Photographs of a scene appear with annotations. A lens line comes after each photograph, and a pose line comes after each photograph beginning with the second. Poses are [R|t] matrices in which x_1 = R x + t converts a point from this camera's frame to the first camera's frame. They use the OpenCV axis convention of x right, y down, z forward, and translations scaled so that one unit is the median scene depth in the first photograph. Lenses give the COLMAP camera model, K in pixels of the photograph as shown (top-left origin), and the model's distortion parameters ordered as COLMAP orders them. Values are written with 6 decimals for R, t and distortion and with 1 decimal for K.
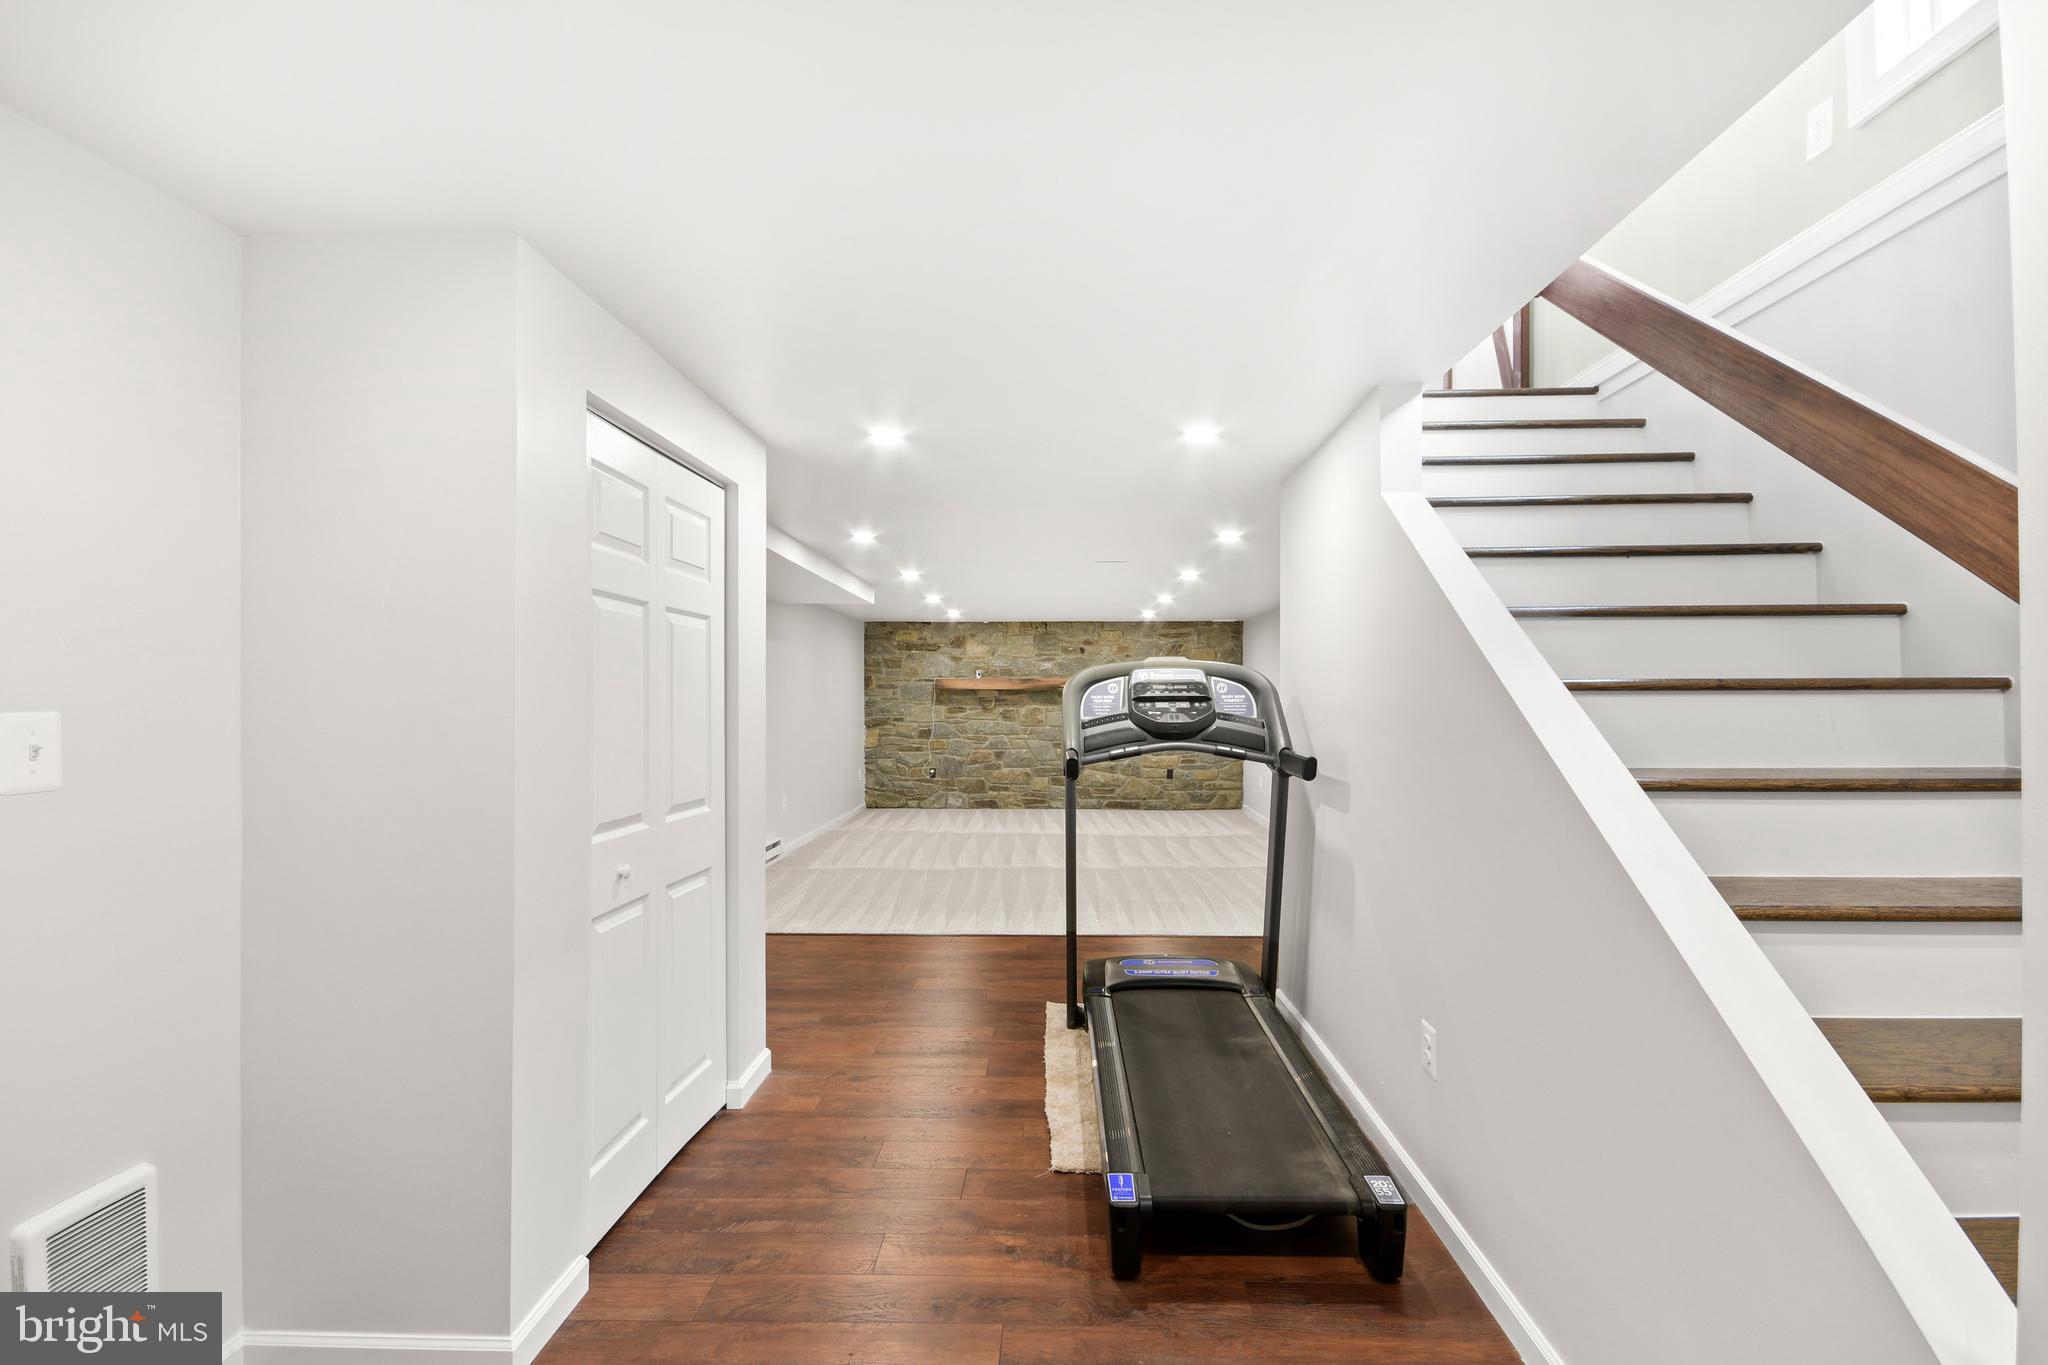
lens RADIAL K [[894.7, 0, 1030.6], [0, 894.7, 698.4], [0, 0, 1]] dist [0.014830, -0.007763]
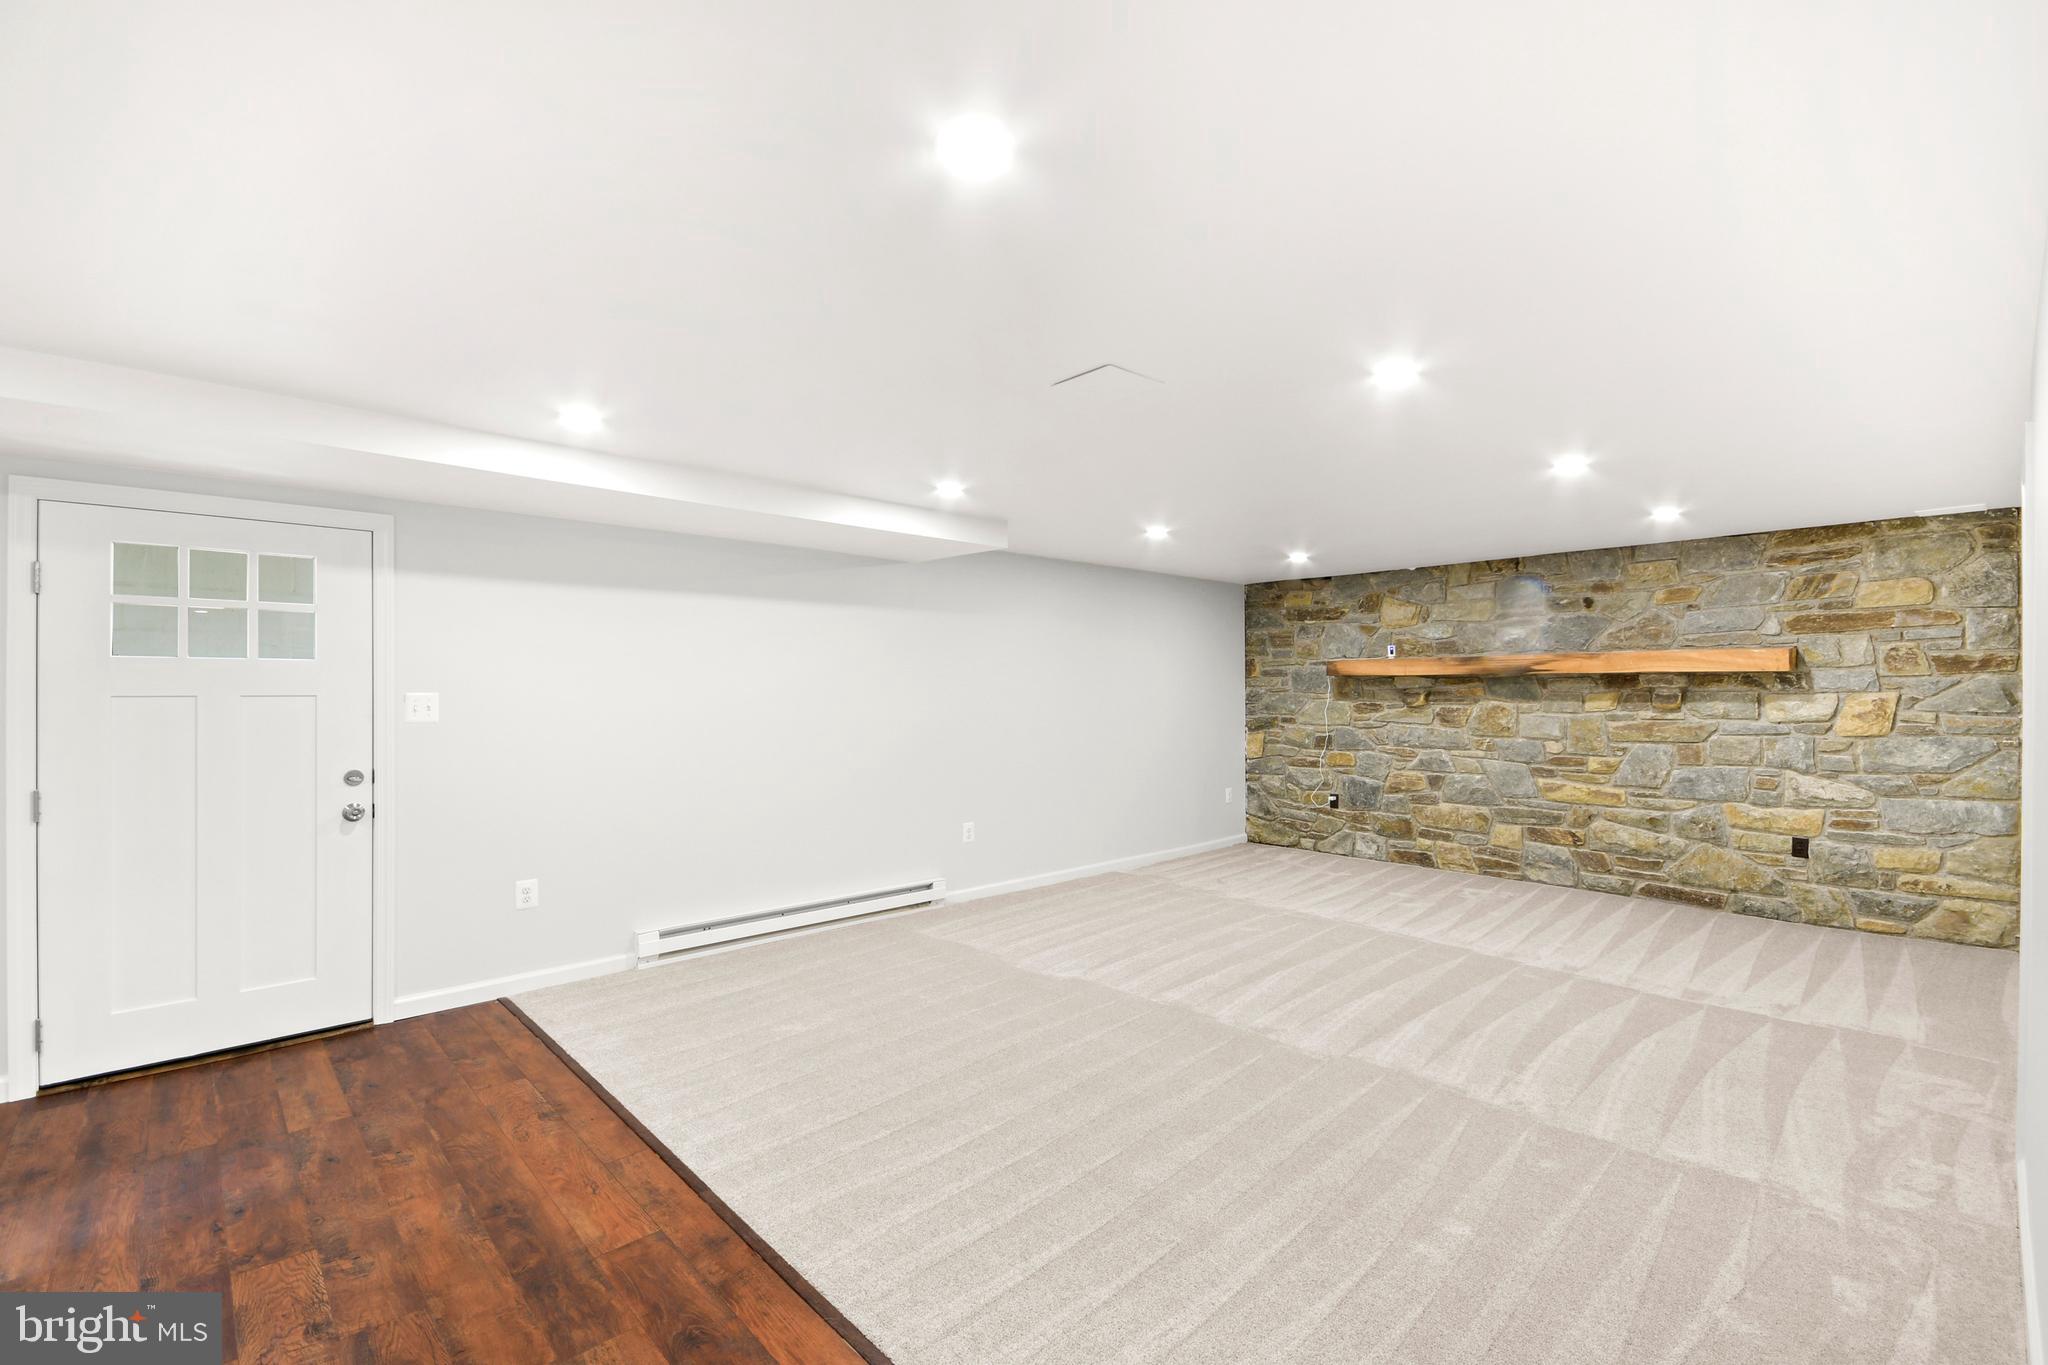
lens RADIAL K [[894.7, 0, 1023.7], [0, 894.7, 686.1], [0, 0, 1]] dist [0.014830, -0.007763]
pose [[0.701262, -0.004171, -0.712892, 0.207446], [0.004048, 0.999990, -0.001869, -0.002544], [0.712893, -0.001575, 0.701271, 0.363923]]
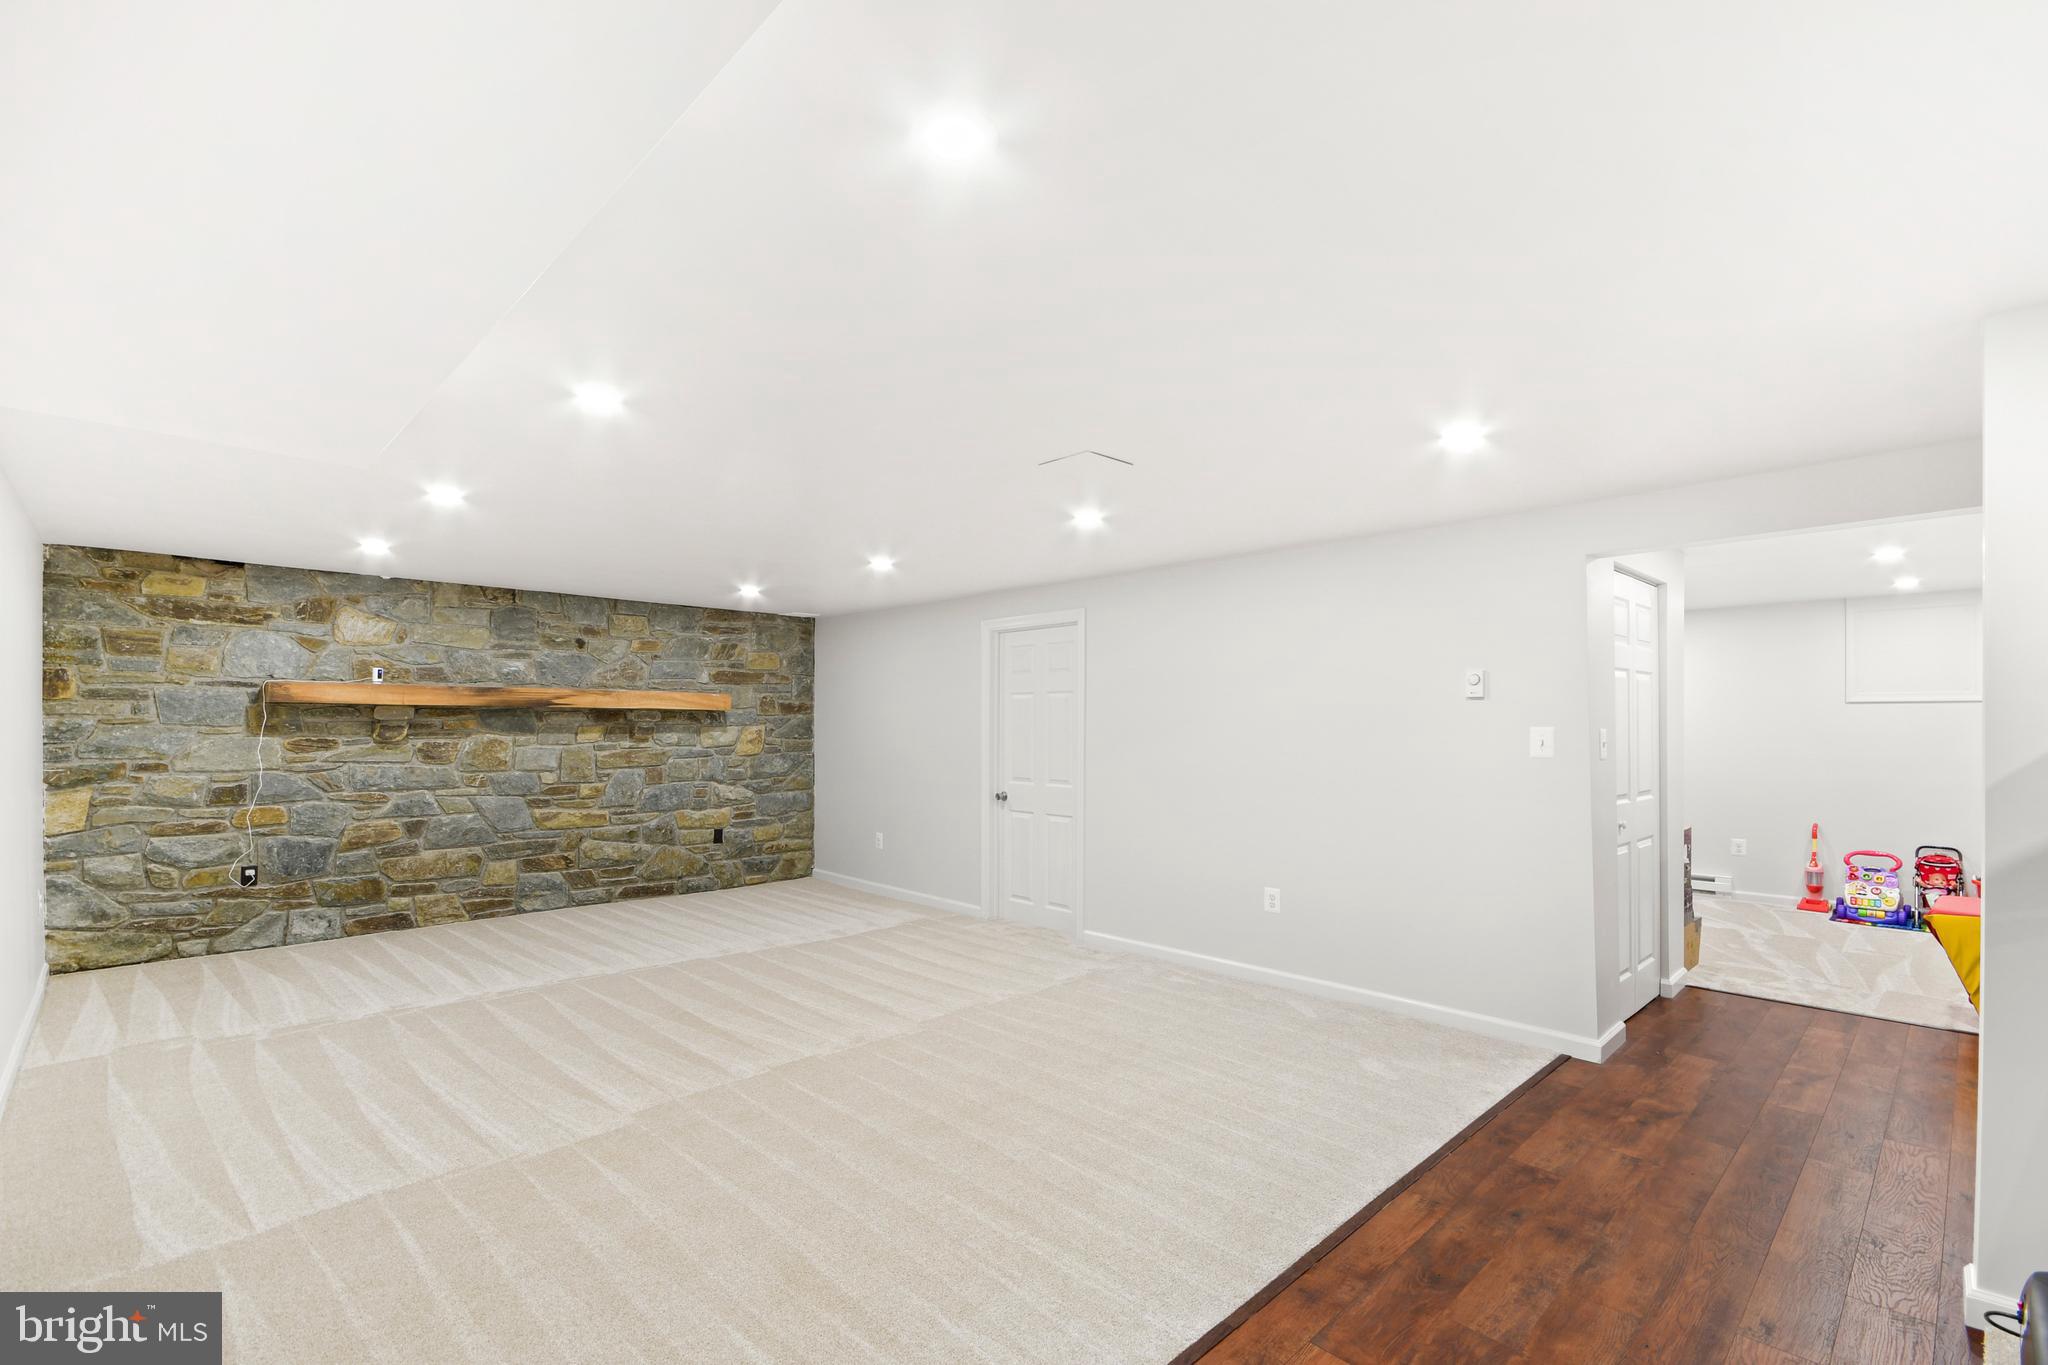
lens RADIAL K [[894.7, 0, 1017.6], [0, 894.7, 724.6], [0, 0, 1]] dist [0.014830, -0.007763]
pose [[0.706901, 0.002669, 0.707308, -0.161070], [-0.006730, 0.999973, 0.002954, -0.002622], [-0.707281, -0.006848, 0.706899, 0.363605]]
